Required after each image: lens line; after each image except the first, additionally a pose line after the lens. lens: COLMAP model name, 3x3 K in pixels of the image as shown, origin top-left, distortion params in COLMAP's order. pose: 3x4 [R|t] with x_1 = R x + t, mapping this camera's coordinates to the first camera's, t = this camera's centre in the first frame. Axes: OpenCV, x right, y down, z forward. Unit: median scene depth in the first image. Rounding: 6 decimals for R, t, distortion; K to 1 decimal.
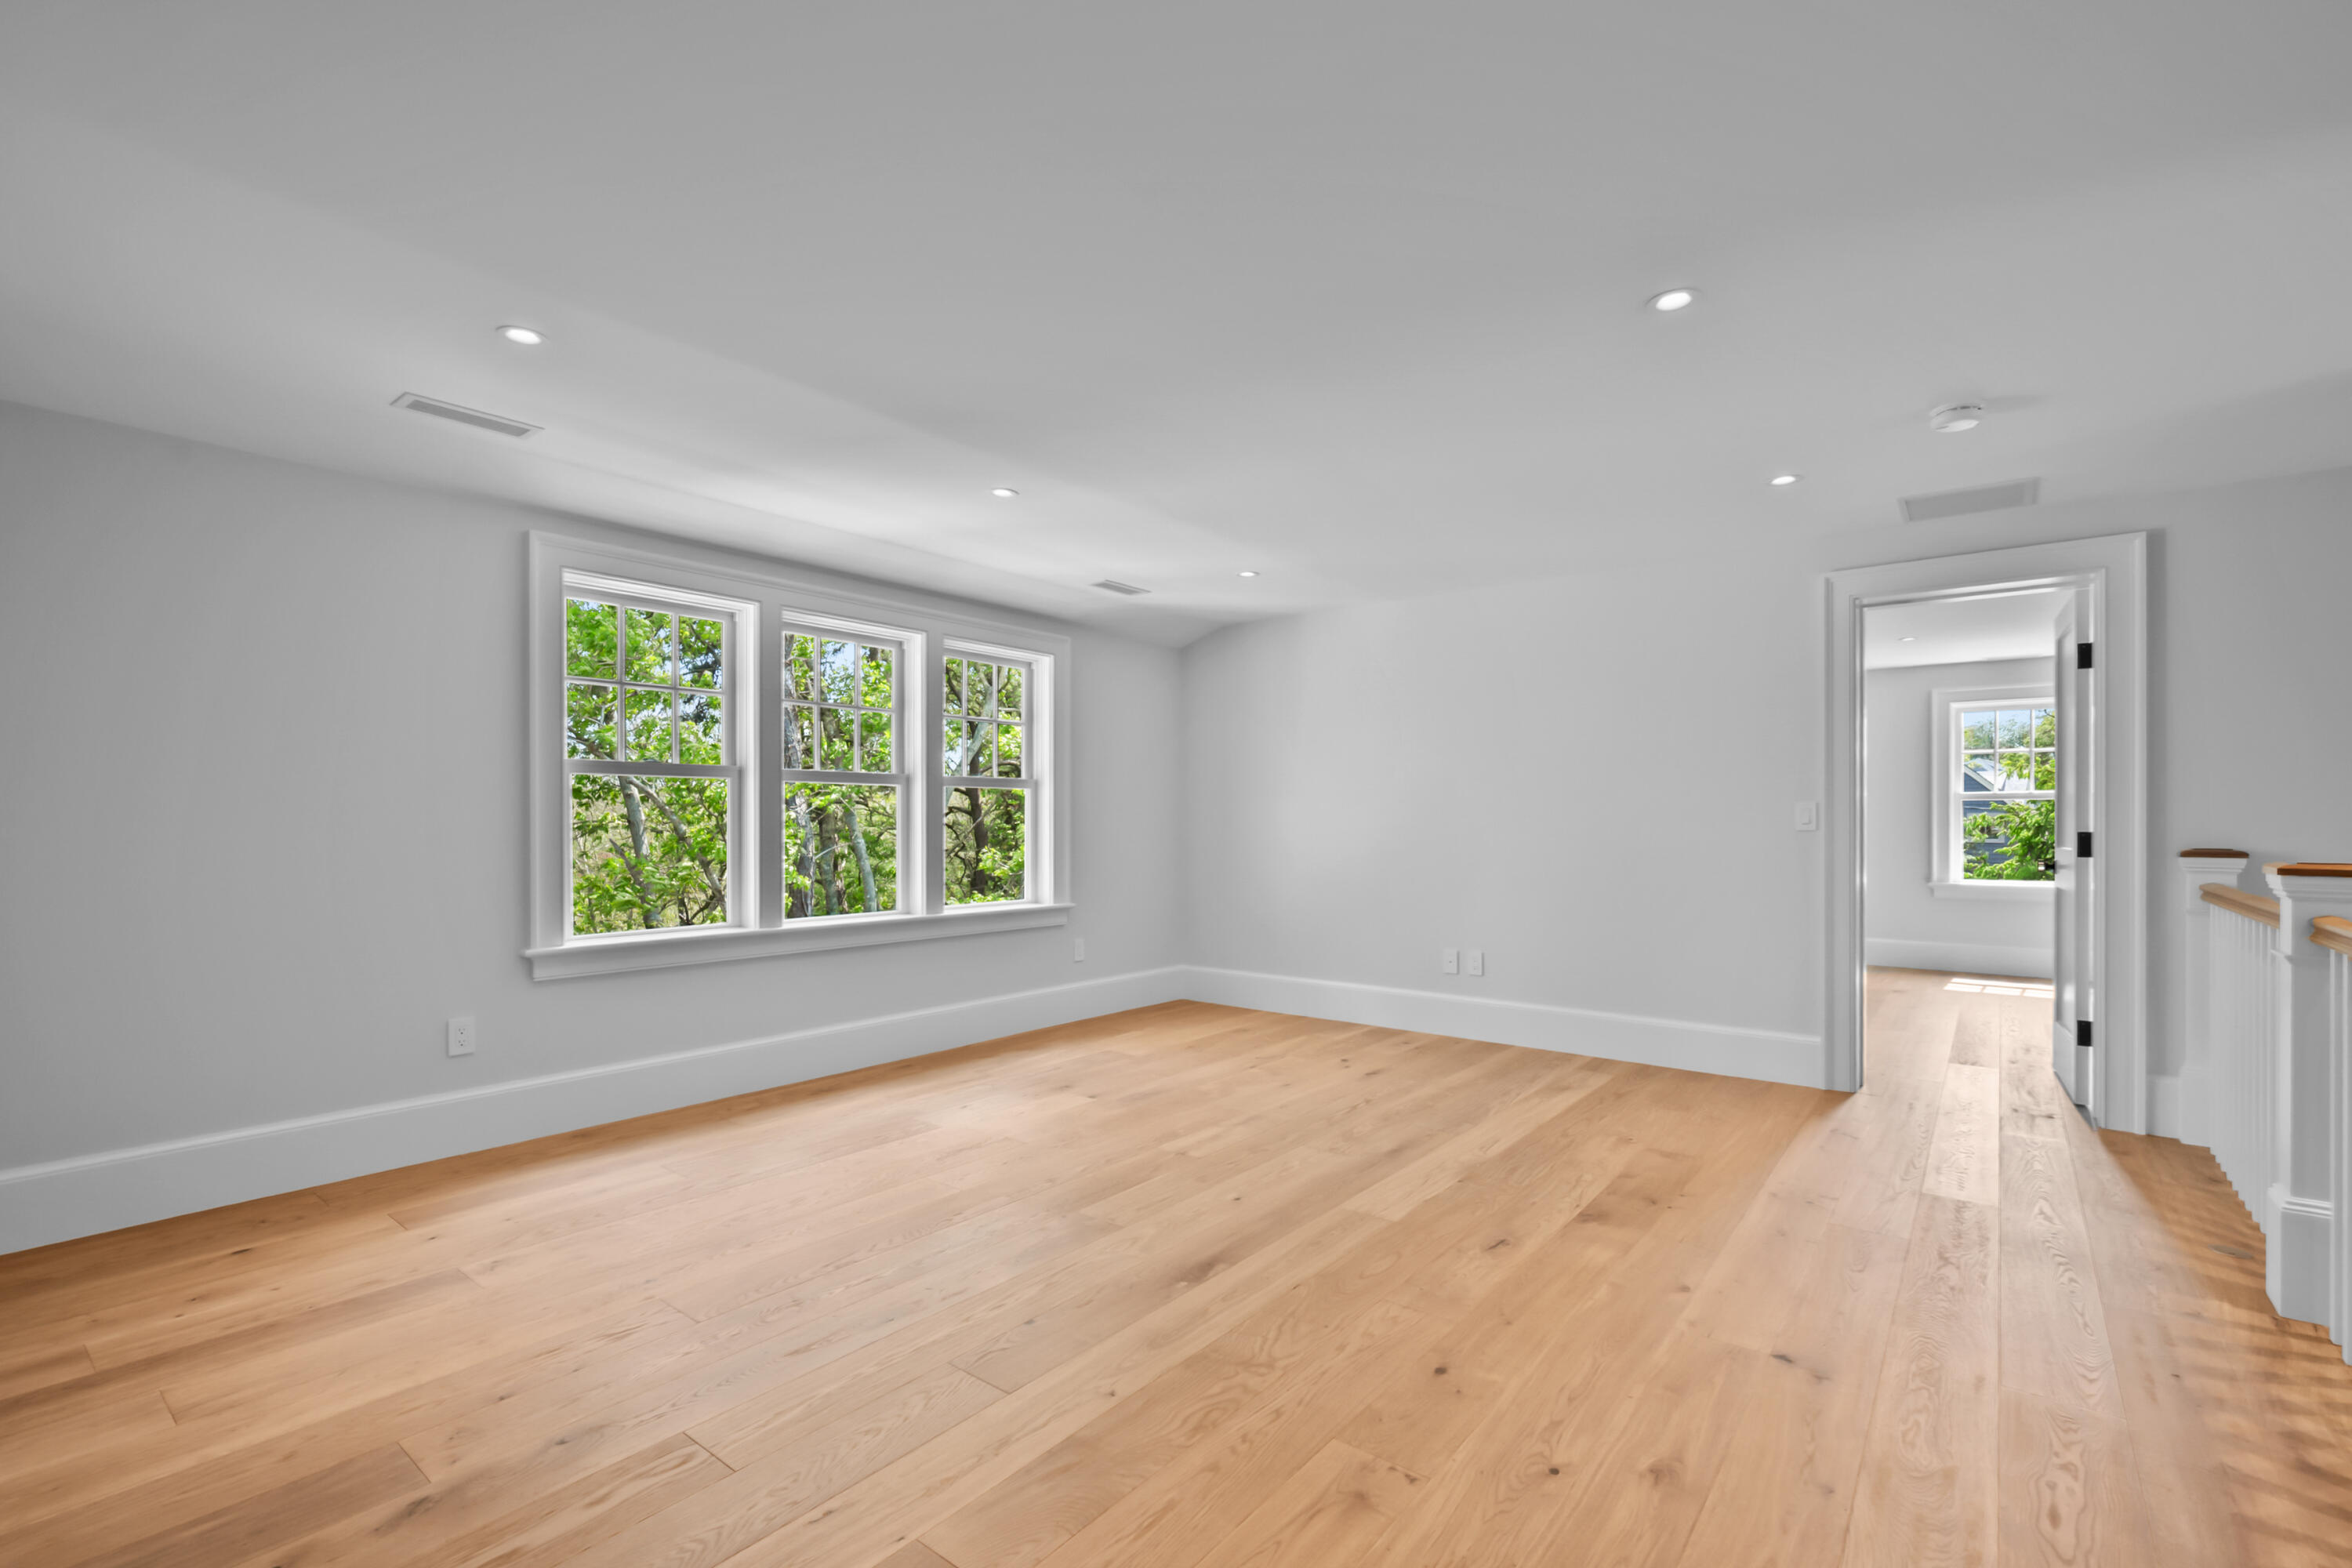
lens RADIAL K [[988.4, 0, 1264.9], [0, 988.4, 819.1], [0, 0, 1]] dist [0.001084, 0.000400]
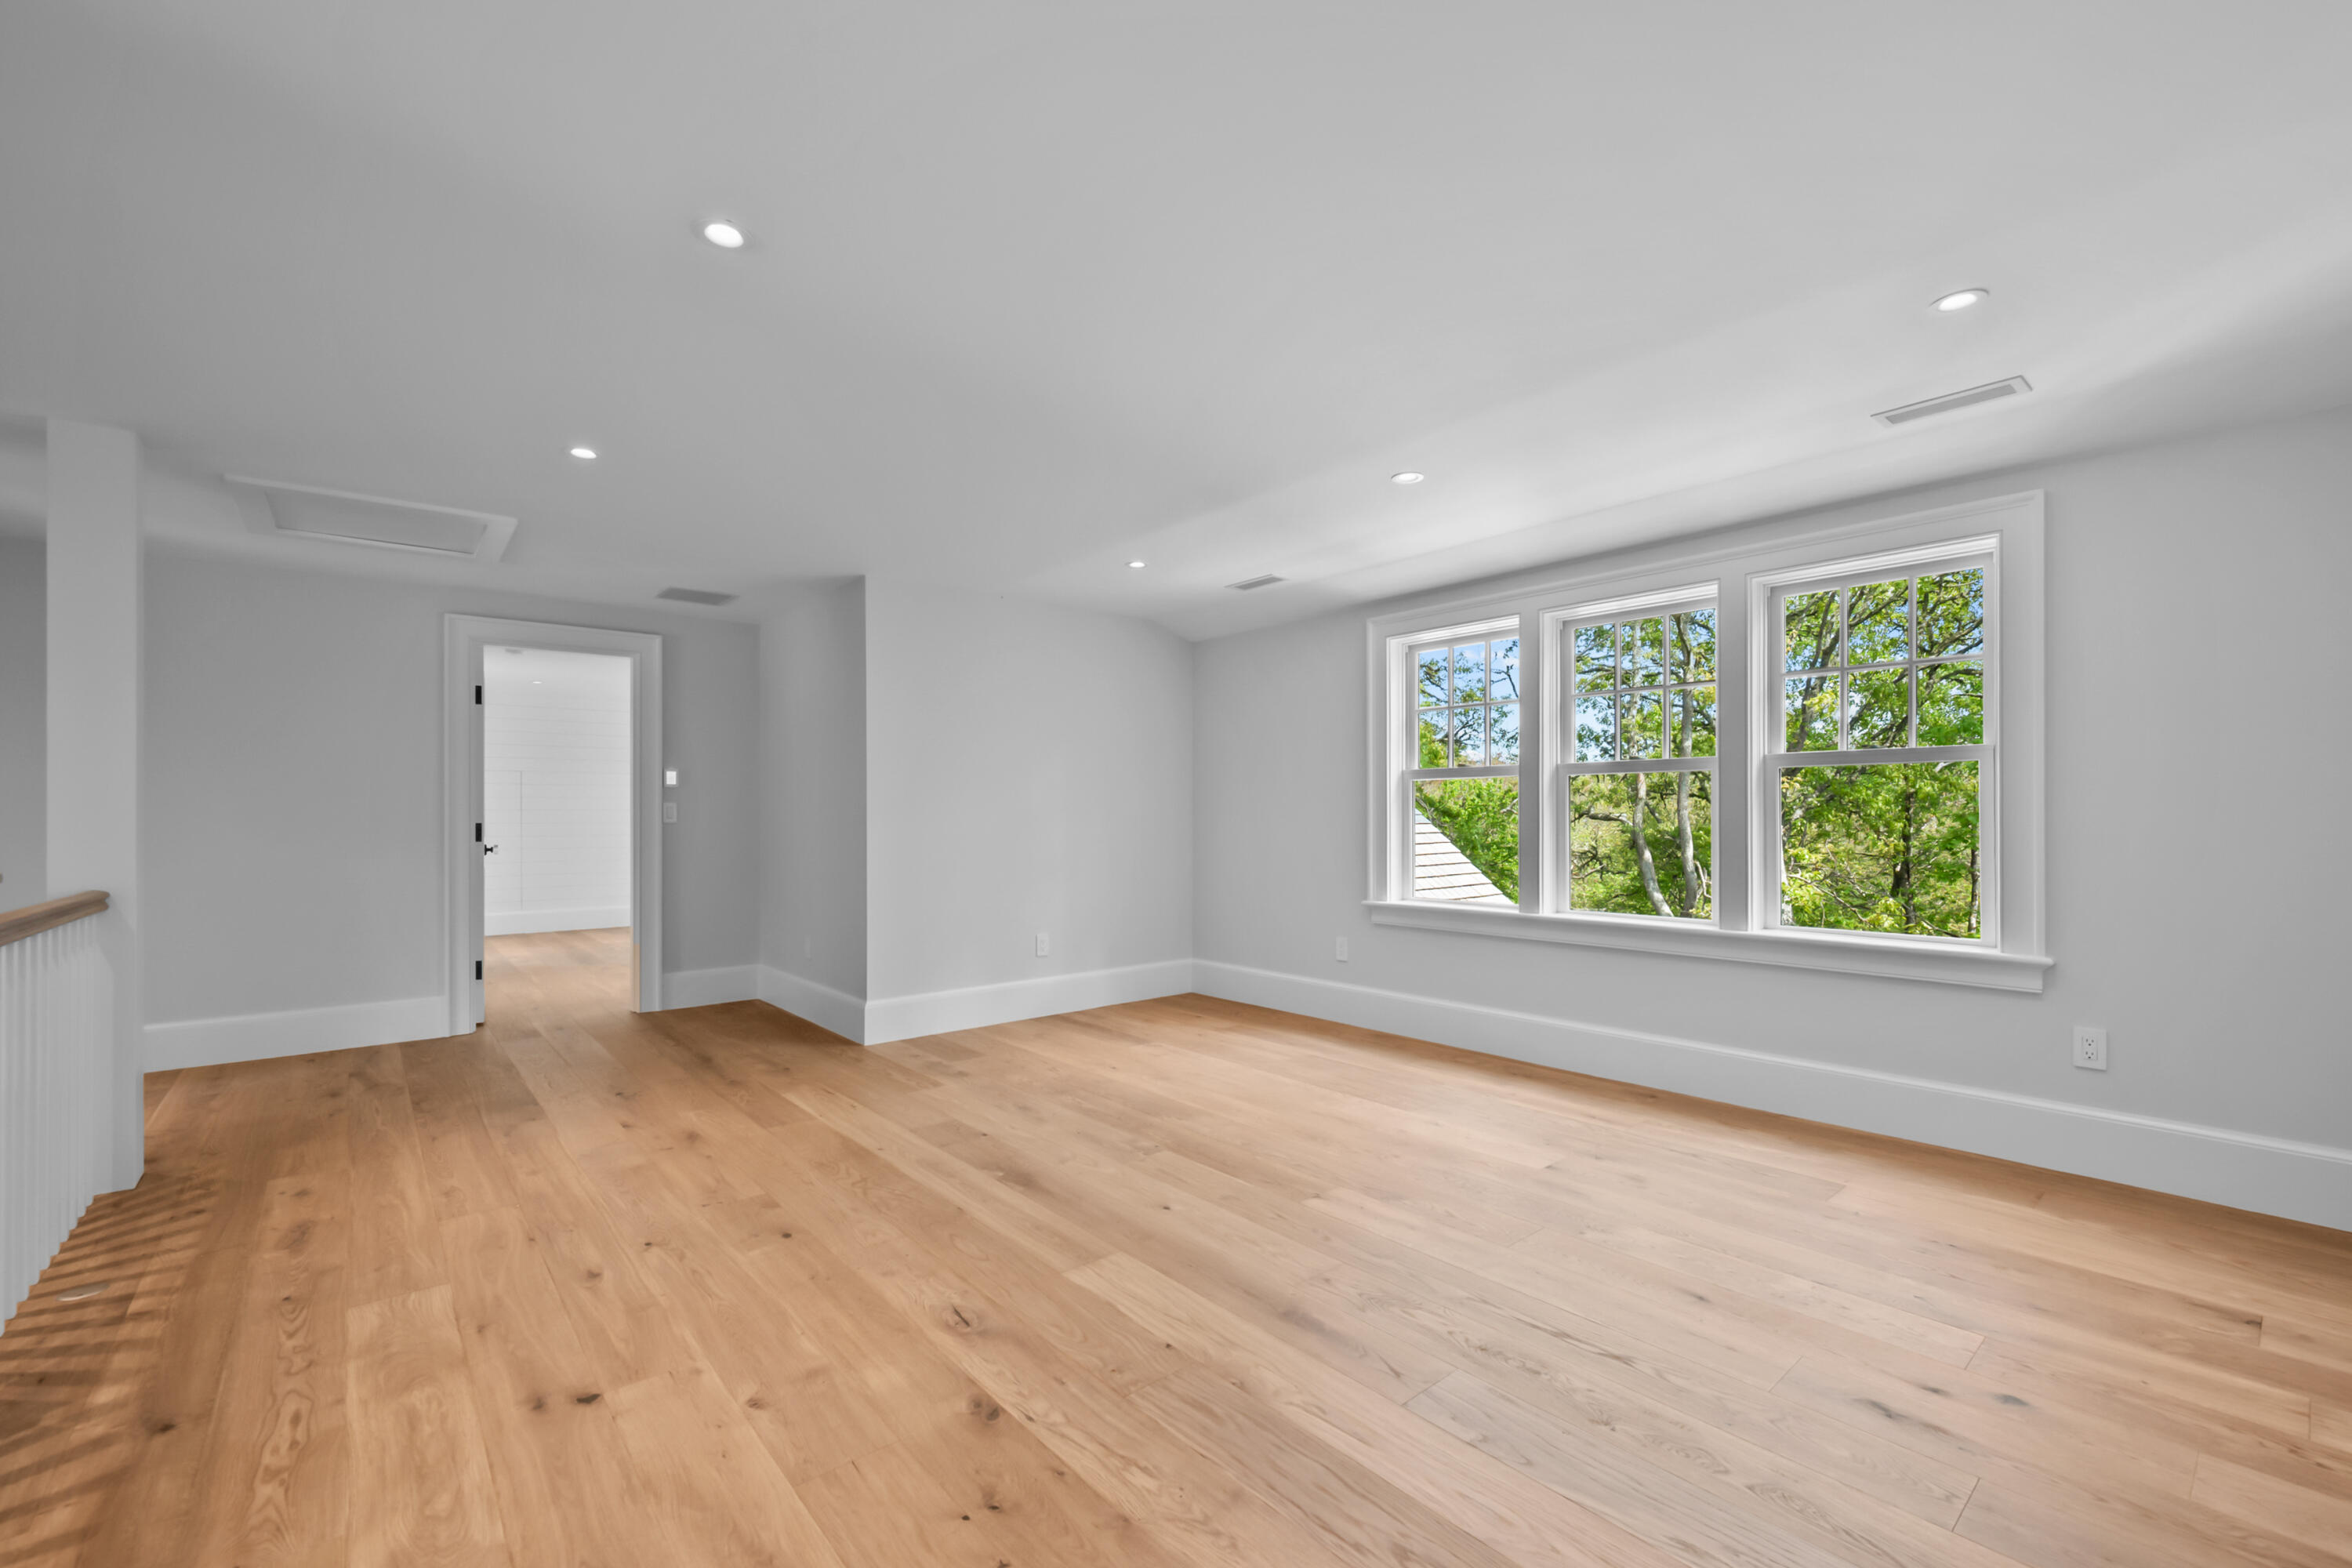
lens RADIAL K [[988.4, 0, 1156.5], [0, 988.4, 804.8], [0, 0, 1]] dist [0.001084, 0.000400]
pose [[-0.244177, -0.009943, -0.969680, 0.950406], [0.006830, 0.999905, -0.011973, 0.003000], [0.969707, -0.009547, -0.244086, 1.279974]]
